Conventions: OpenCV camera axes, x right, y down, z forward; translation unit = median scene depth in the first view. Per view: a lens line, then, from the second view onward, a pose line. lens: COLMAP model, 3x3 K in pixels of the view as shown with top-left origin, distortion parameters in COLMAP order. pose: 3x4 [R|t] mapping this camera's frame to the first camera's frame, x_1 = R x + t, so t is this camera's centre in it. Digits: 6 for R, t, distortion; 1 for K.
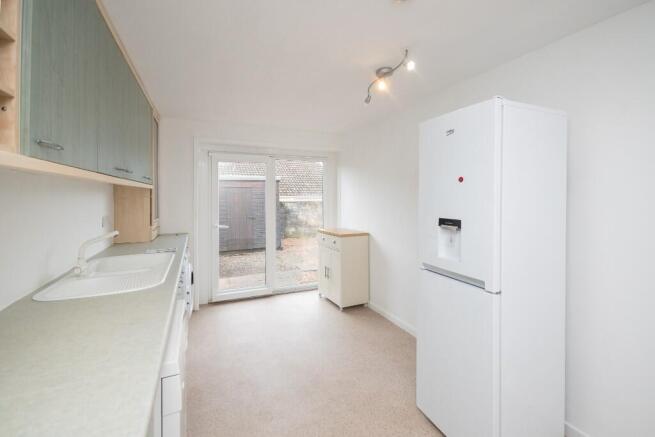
lens RADIAL K [[291.6, 0, 337.7], [0, 291.6, 196.9], [0, 0, 1]] dist [0.001692, -0.000184]
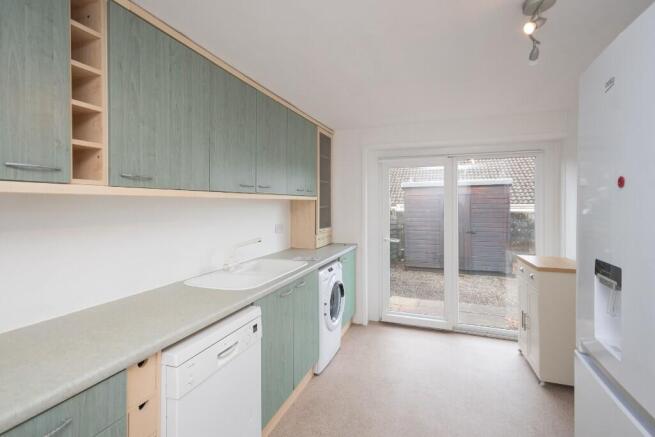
lens RADIAL K [[336.3, 0, 317.6], [0, 336.3, 205.2], [0, 0, 1]] dist [0.023880, 0.000691]
pose [[0.699541, 0.002537, -0.714588, 0.176231], [-0.001608, 0.999997, 0.001975, -0.008376], [0.714590, -0.000233, 0.699543, 0.096841]]
